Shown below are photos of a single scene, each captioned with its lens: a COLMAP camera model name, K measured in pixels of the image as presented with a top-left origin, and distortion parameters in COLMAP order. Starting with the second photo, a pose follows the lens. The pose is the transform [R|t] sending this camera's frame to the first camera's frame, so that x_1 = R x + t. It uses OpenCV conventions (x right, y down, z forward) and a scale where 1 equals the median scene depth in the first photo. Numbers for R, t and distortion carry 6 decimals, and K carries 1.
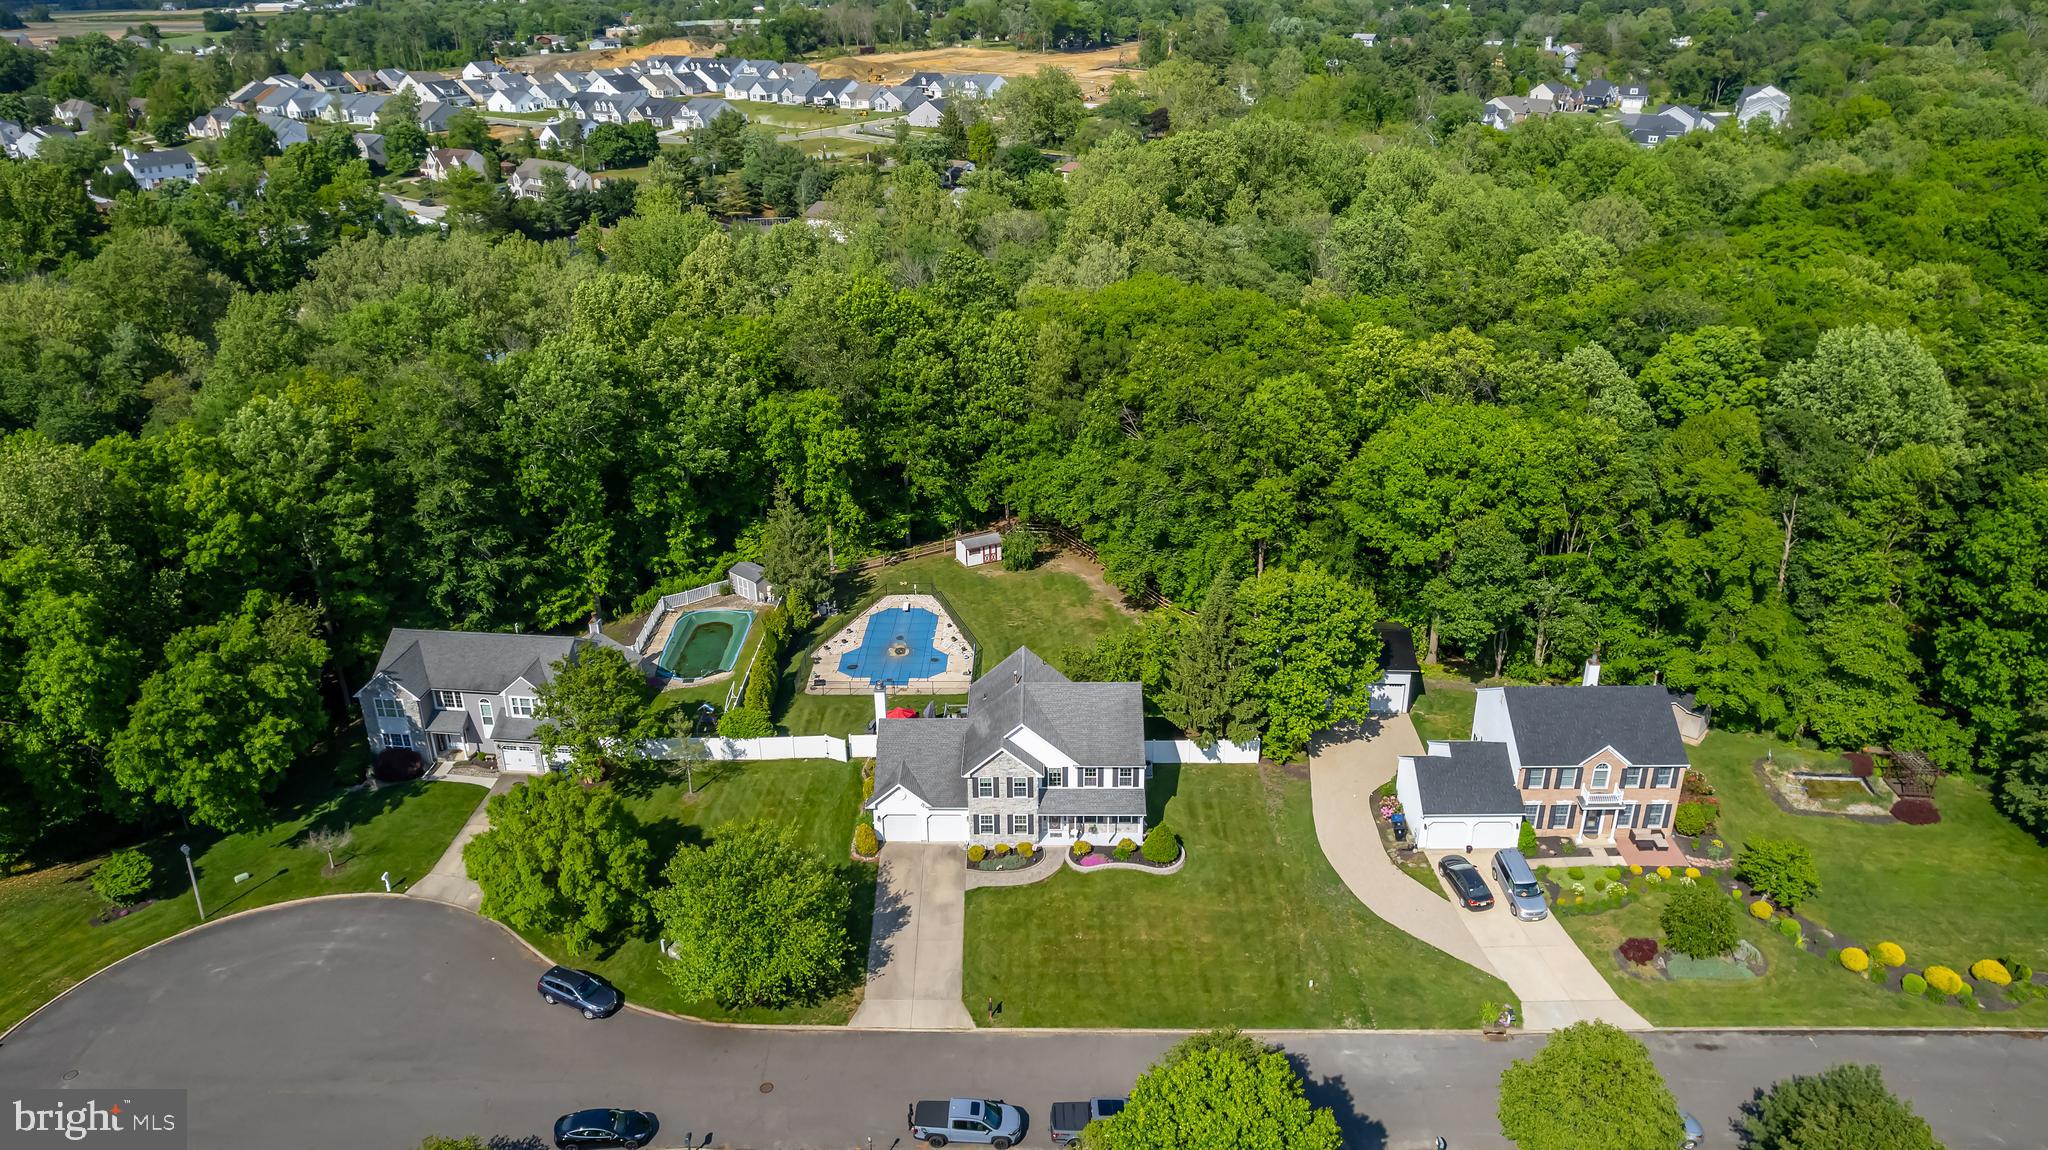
lens RADIAL K [[1384.5, 0, 1032.7], [0, 1384.5, 577.5], [0, 0, 1]] dist [-0.075721, 0.085915]
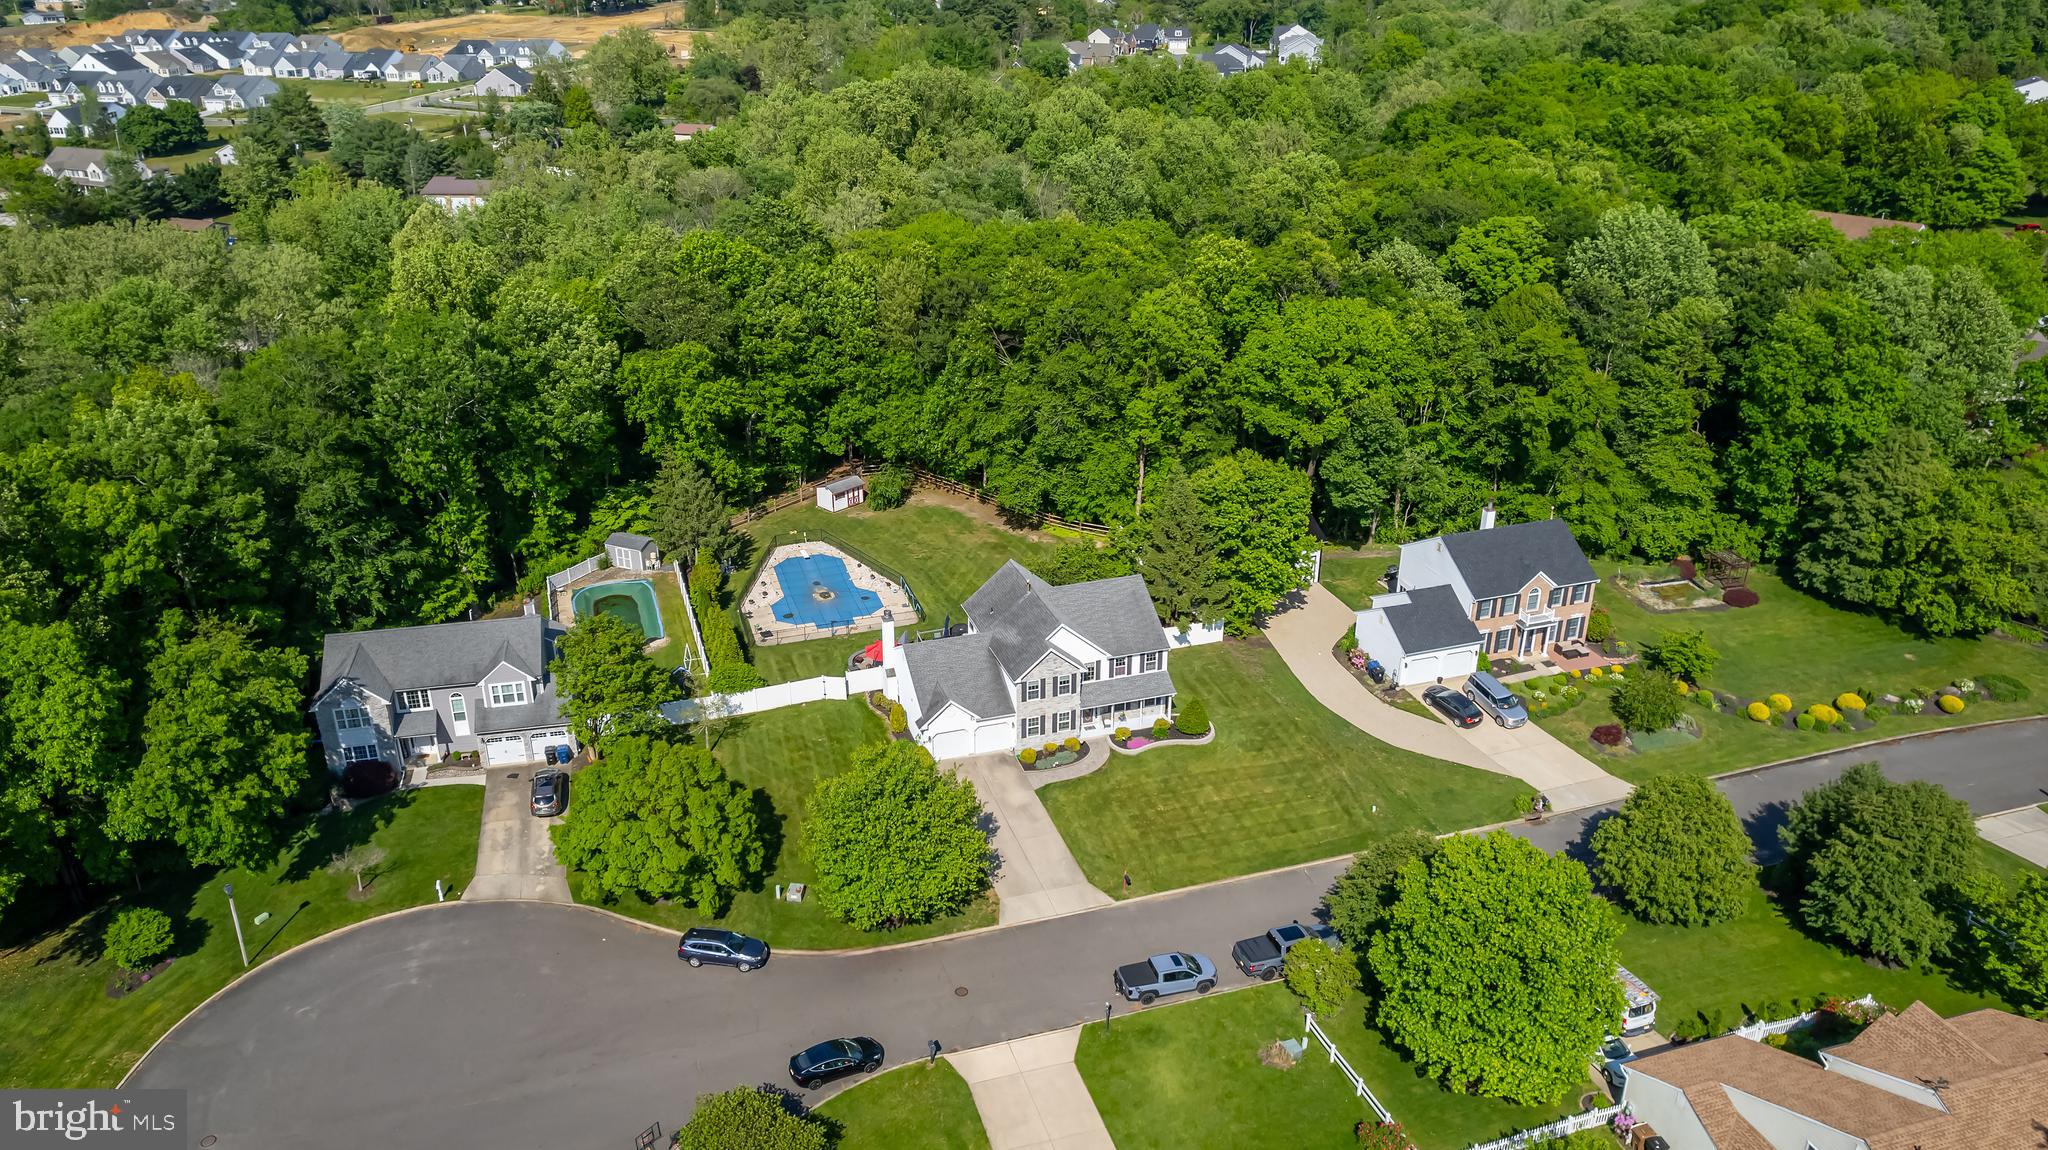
lens RADIAL K [[1418.9, 0, 977.6], [0, 1418.9, 564.5], [0, 0, 1]] dist [-0.058307, 0.042436]
pose [[0.953746, -0.128948, 0.271552, -0.326321], [0.126949, 0.991594, 0.024993, 0.024250], [-0.272492, 0.010636, 0.962099, -0.014983]]
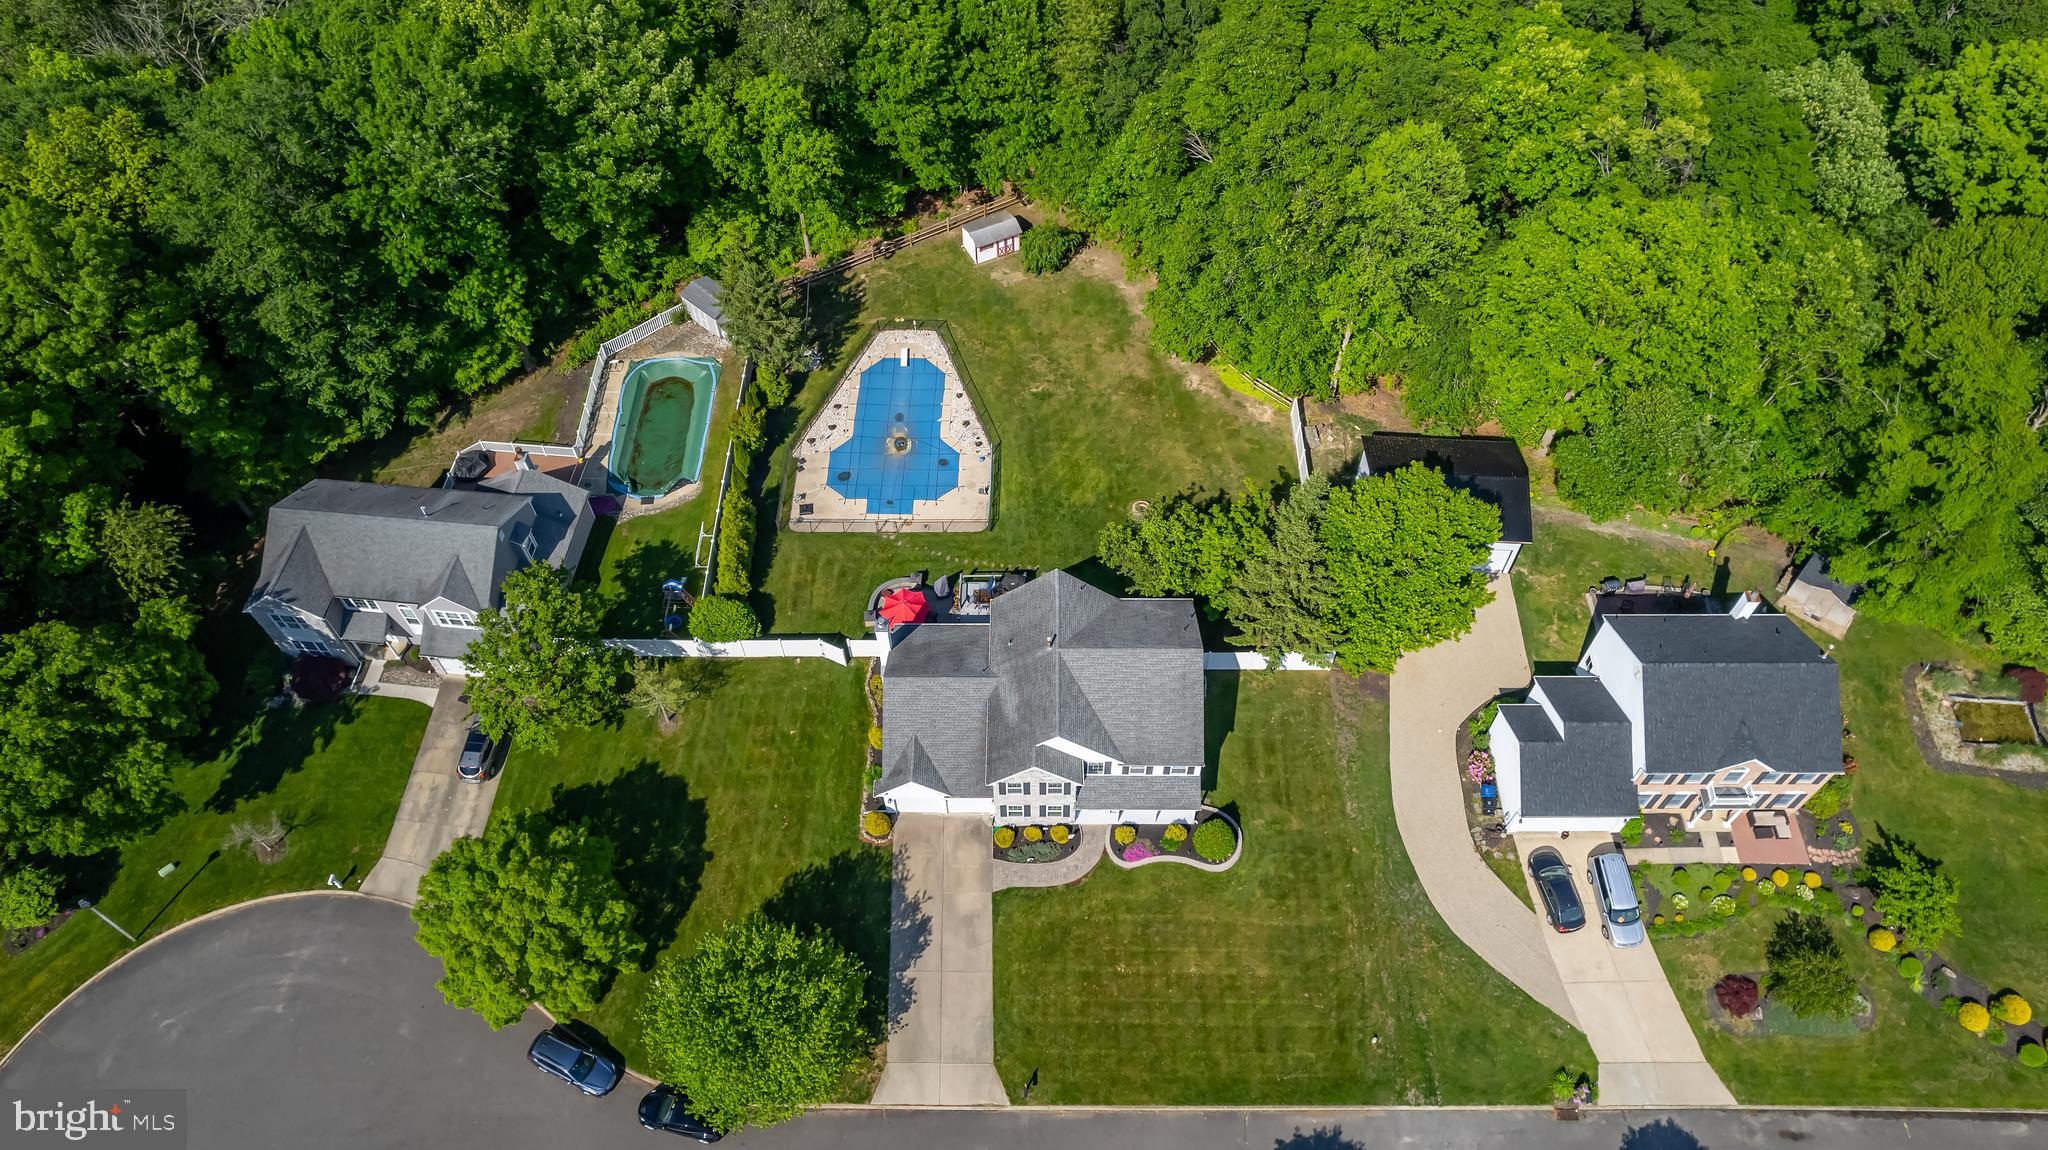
lens RADIAL K [[1384.8, 0, 1051.6], [0, 1384.8, 569.8], [0, 0, 1]] dist [-0.084143, 0.102746]
pose [[0.999934, -0.000738, 0.011449, -0.019232], [-0.005110, 0.864800, 0.502091, -0.362478], [-0.010271, -0.502116, 0.864739, 0.308702]]
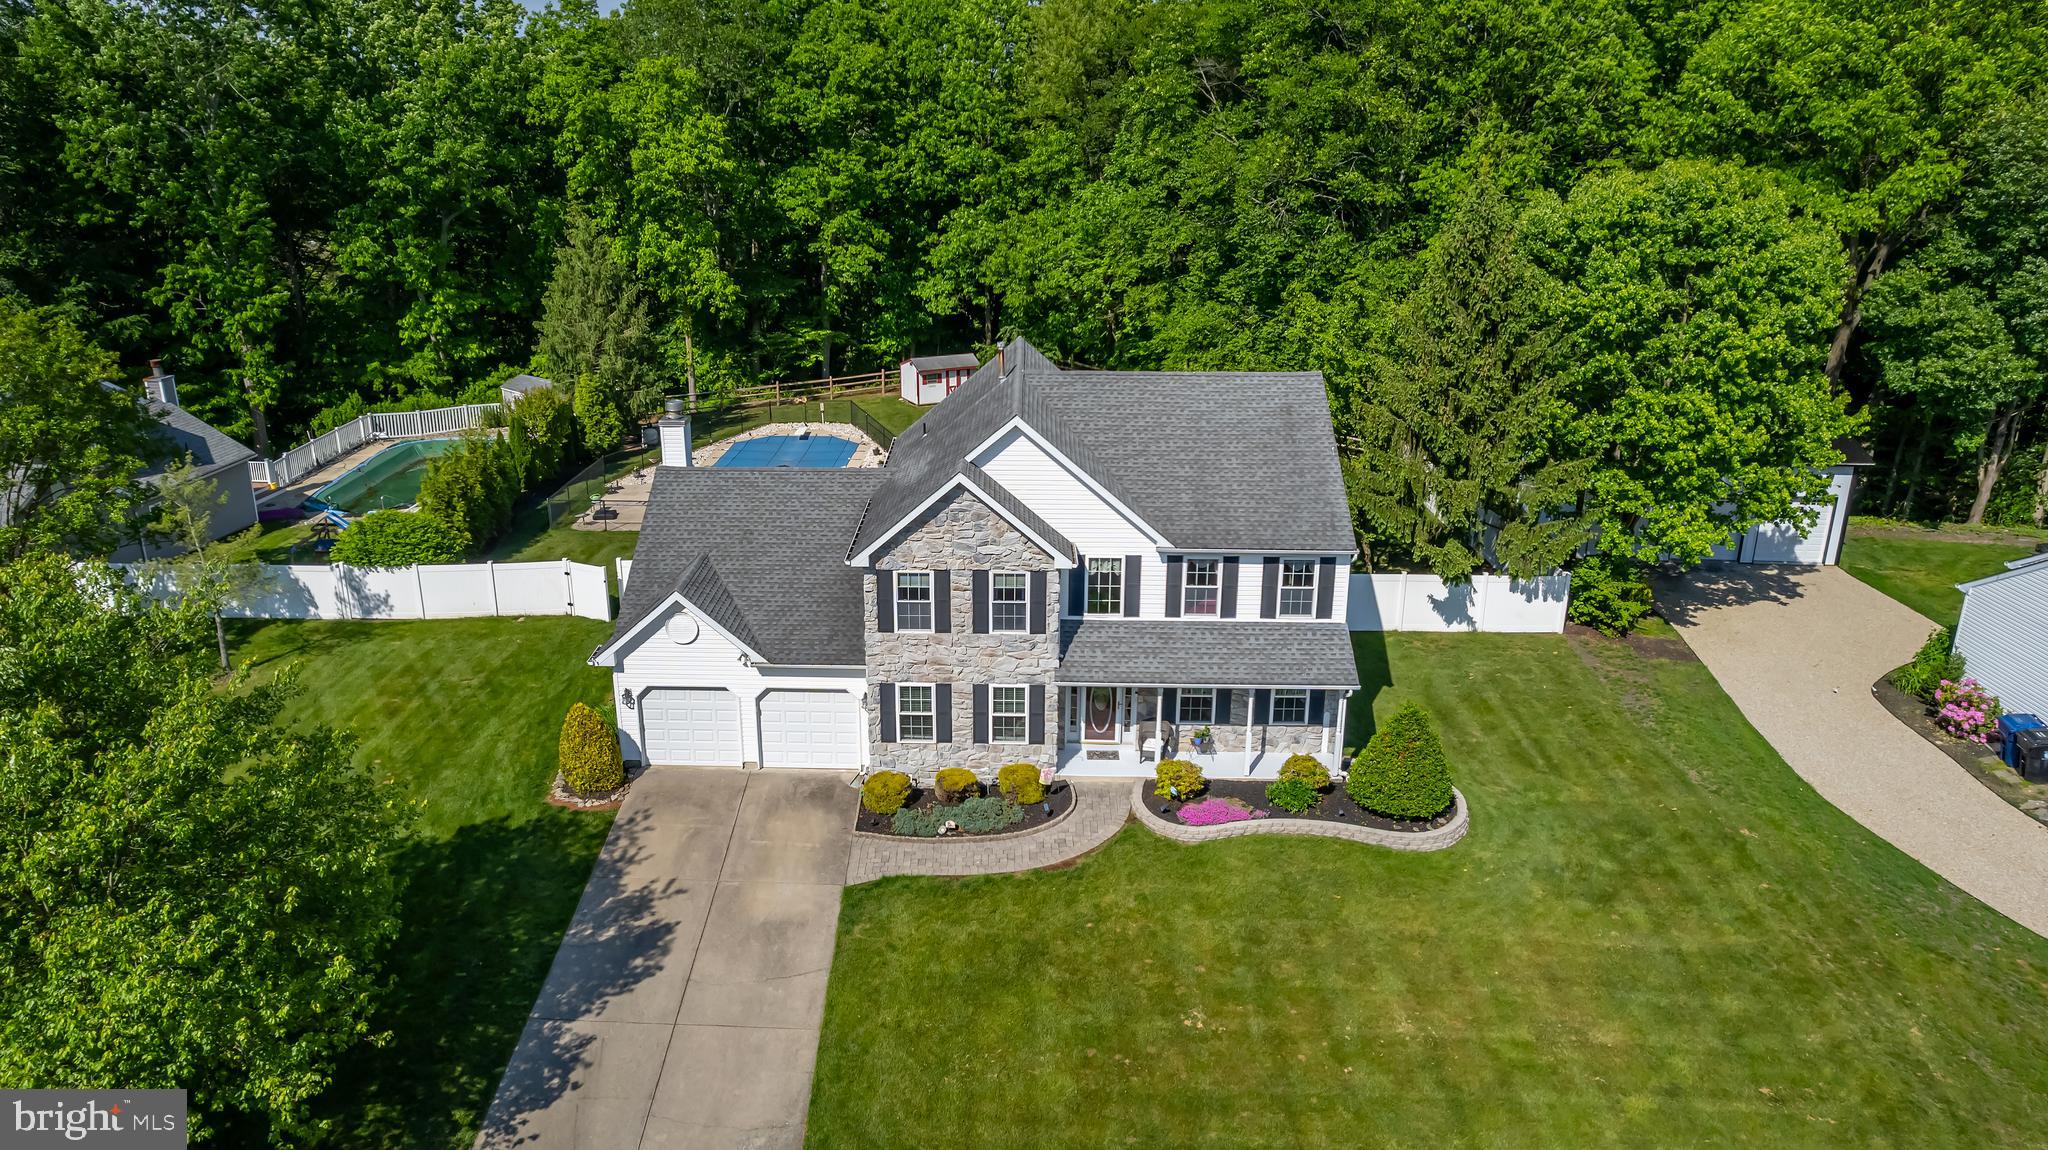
lens RADIAL K [[1400.4, 0, 999.2], [0, 1400.4, 565.2], [0, 0, 1]] dist [-0.067101, 0.066452]
pose [[0.999814, 0.012397, -0.014787, -0.006005], [-0.013779, 0.995154, -0.097354, 0.164924], [0.013509, 0.097539, 0.995140, 0.591520]]
